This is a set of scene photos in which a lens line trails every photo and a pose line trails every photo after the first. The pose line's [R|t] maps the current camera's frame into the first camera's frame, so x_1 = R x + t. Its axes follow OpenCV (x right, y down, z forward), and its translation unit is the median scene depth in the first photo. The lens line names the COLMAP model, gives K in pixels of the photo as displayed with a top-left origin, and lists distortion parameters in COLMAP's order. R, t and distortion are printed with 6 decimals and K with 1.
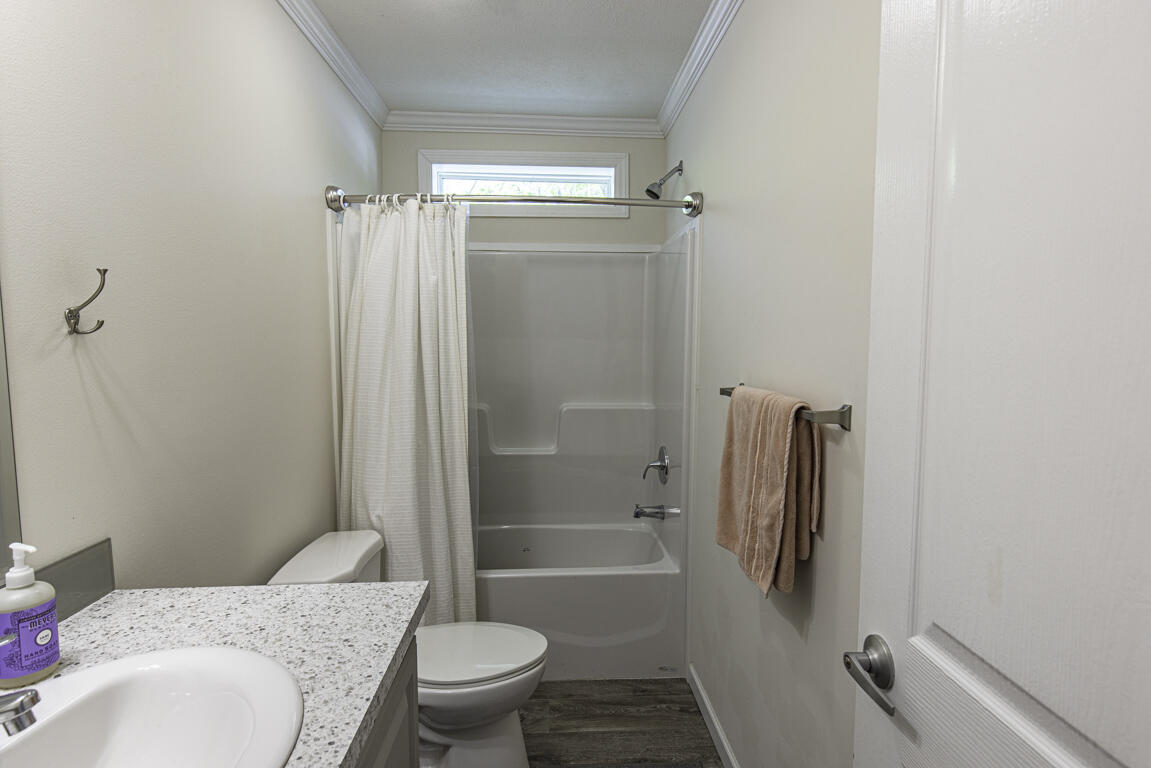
lens RADIAL K [[534.9, 0, 575.5], [0, 534.9, 384.0], [0, 0, 1]] dist [0.000373, 0.000440]
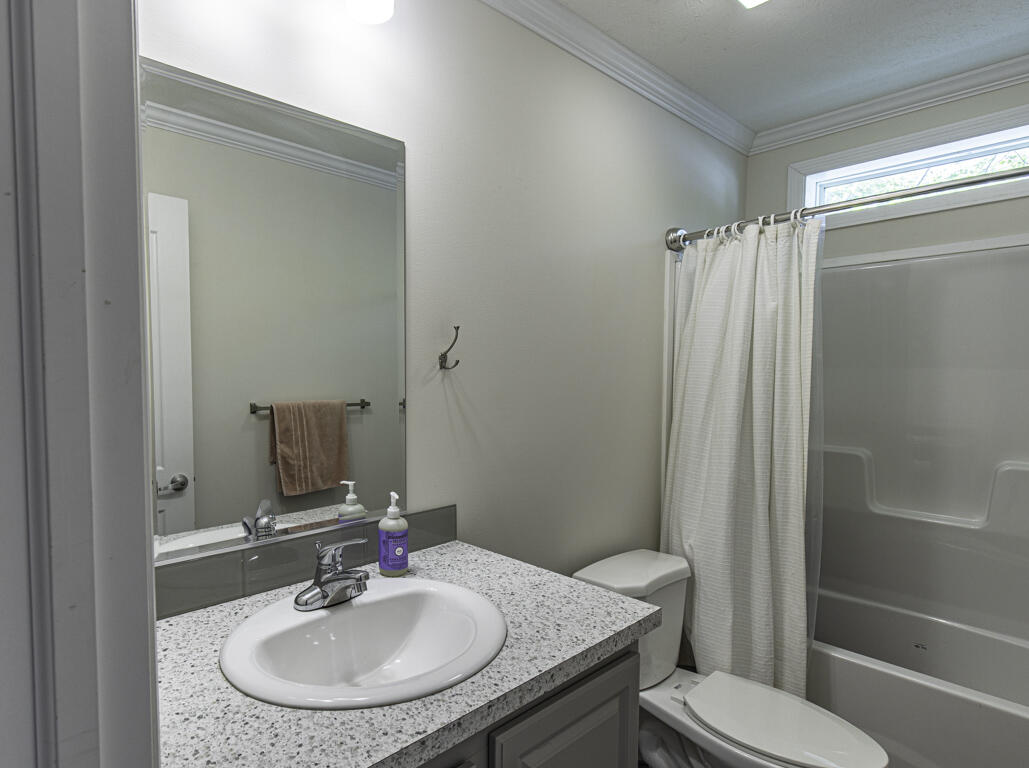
lens RADIAL K [[562.1, 0, 514.1], [0, 562.1, 401.2], [0, 0, 1]] dist [0.001375, 0.000301]
pose [[0.650486, 0.038541, -0.758540, 0.201770], [-0.059727, 0.998215, -0.000500, -0.005061], [0.757166, 0.045631, 0.651626, 0.040500]]
